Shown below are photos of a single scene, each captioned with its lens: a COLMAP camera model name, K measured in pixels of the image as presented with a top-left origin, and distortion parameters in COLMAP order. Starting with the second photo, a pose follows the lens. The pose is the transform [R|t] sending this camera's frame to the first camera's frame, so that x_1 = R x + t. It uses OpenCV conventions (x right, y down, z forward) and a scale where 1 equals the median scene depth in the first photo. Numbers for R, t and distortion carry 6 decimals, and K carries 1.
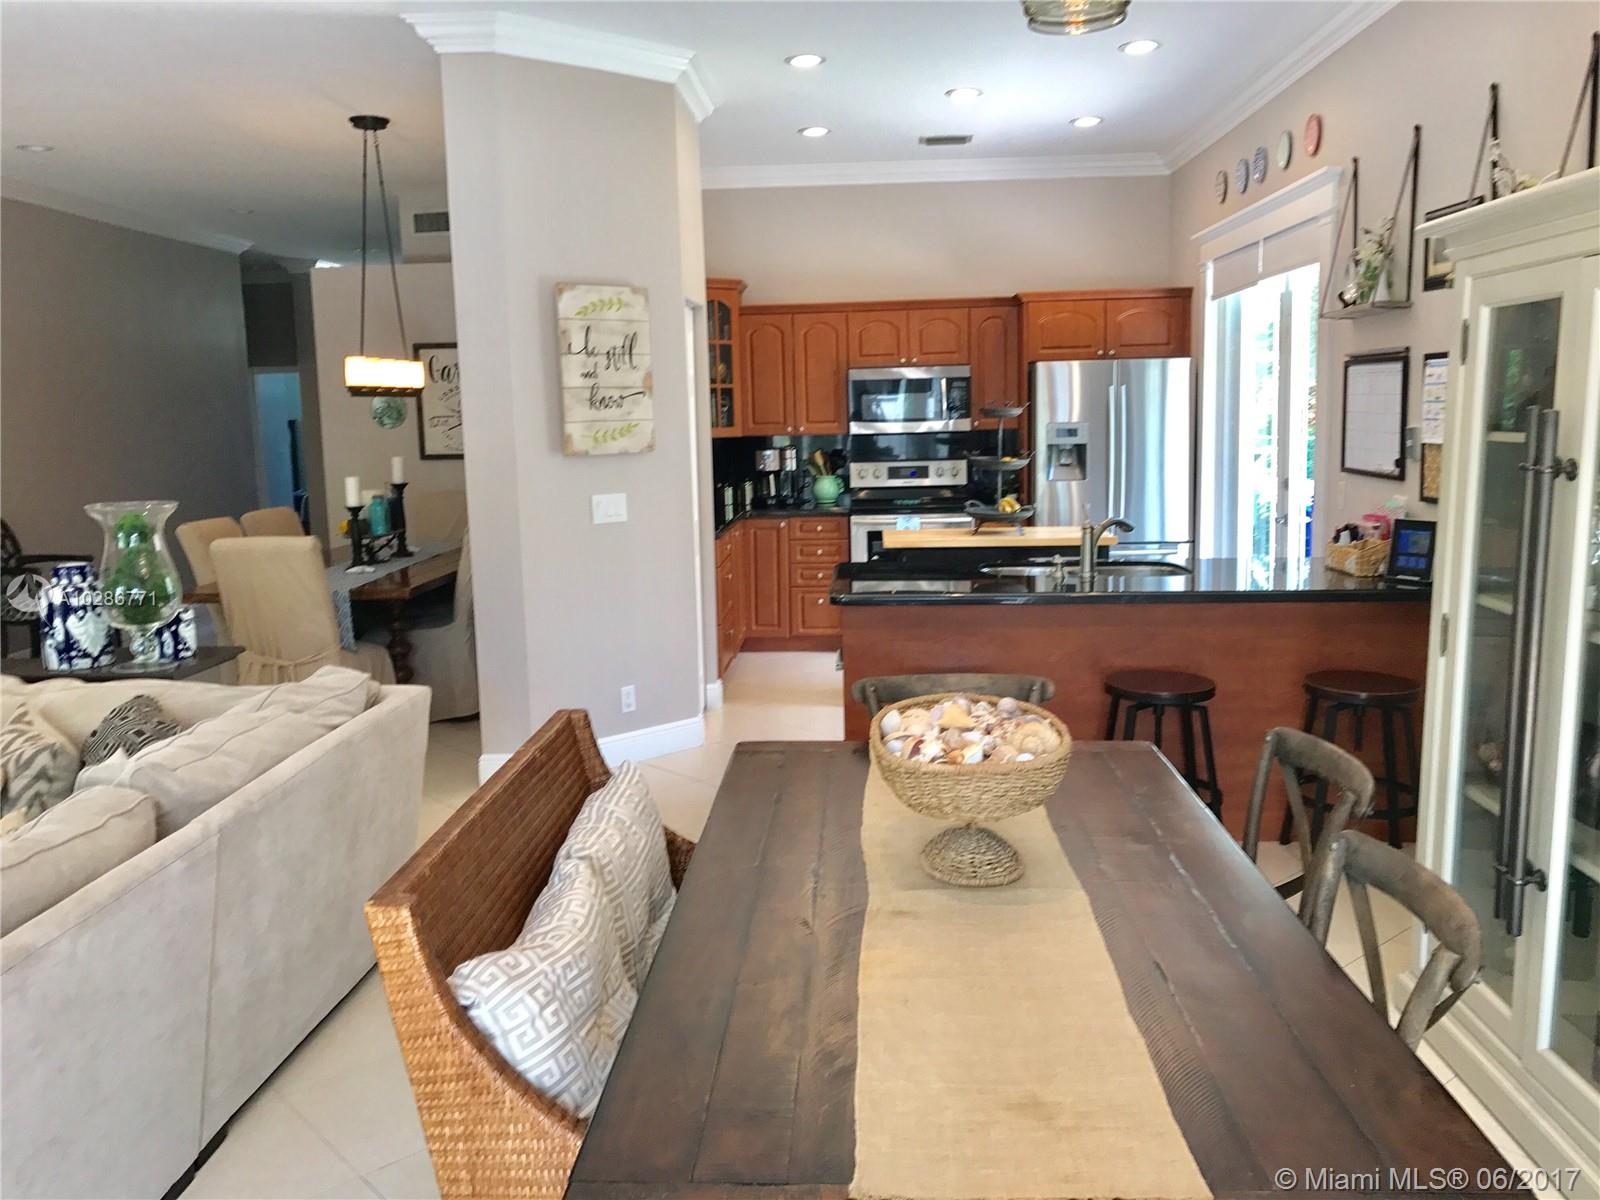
lens RADIAL K [[1320.9, 0, 795.5], [0, 1320.9, 608.5], [0, 0, 1]] dist [0.040469, -0.024528]
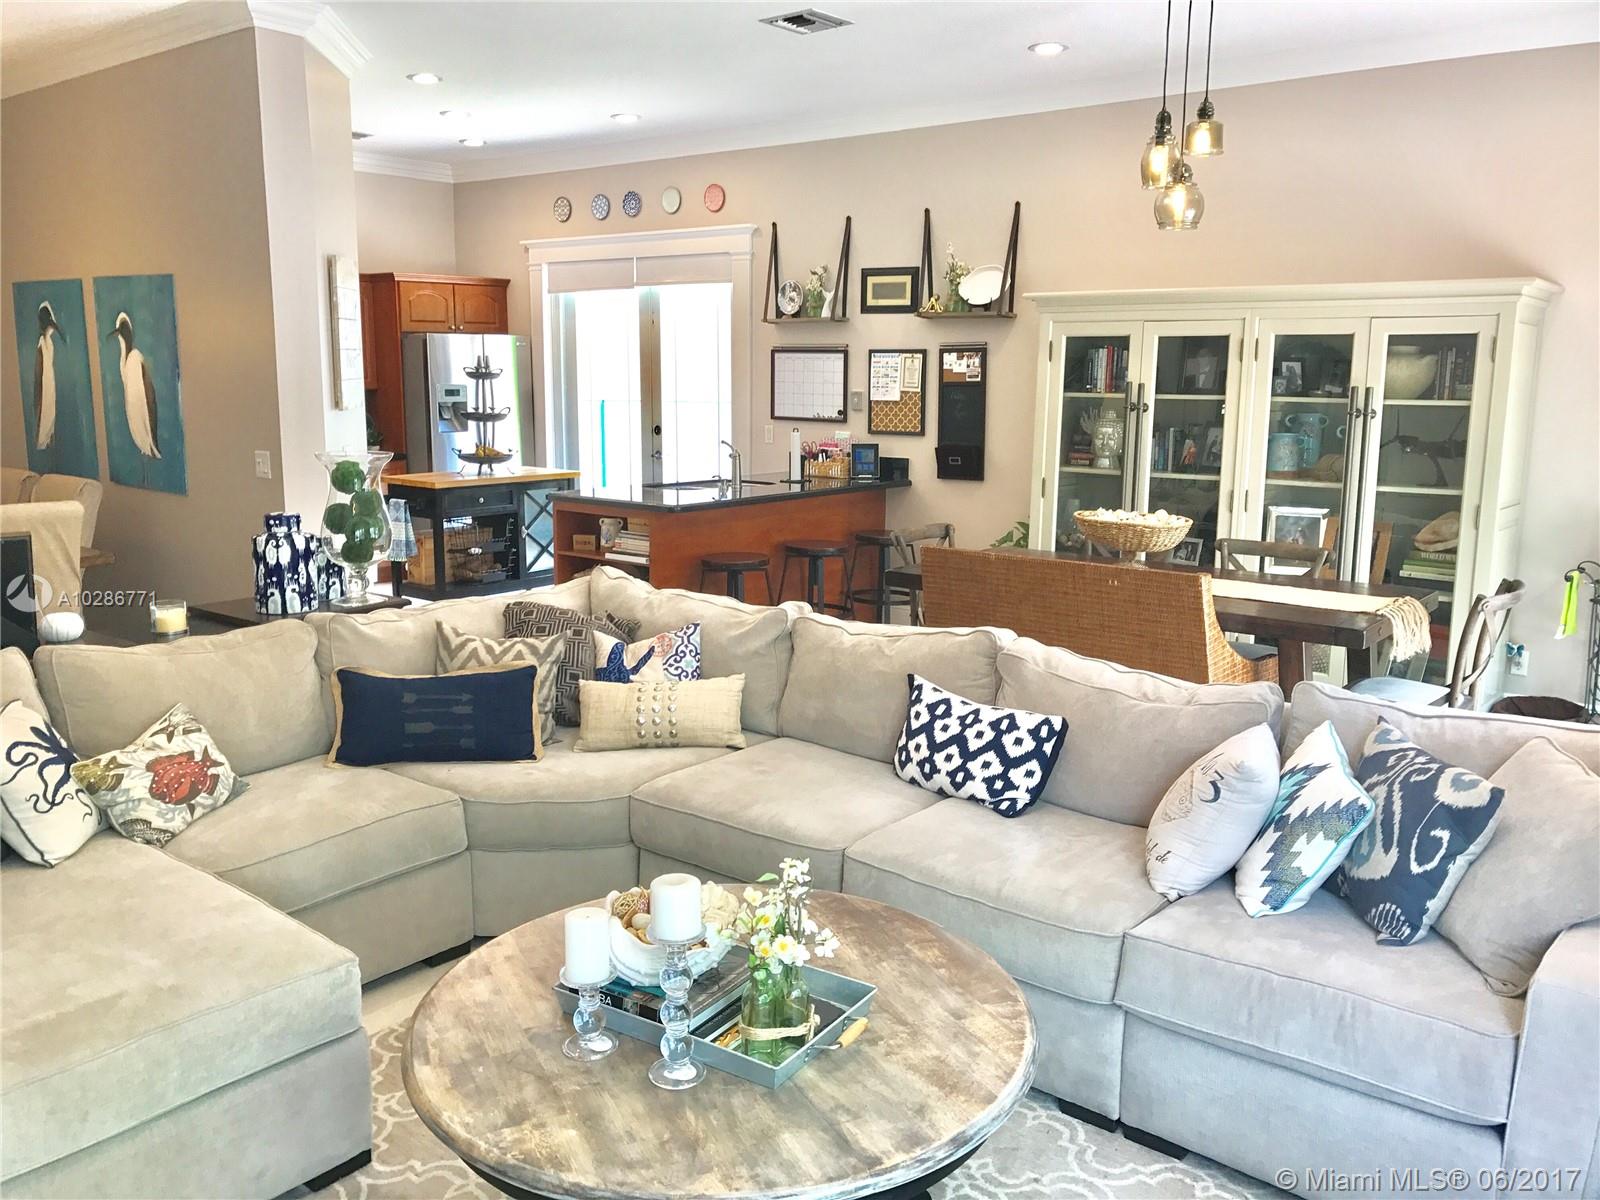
lens RADIAL K [[1320.9, 0, 763.0], [0, 1320.9, 609.1], [0, 0, 1]] dist [0.040469, -0.024528]
pose [[0.606923, -0.124862, 0.784891, -0.814973], [0.102847, 0.991617, 0.078221, -0.001194], [-0.788078, 0.033249, 0.614677, 0.037085]]
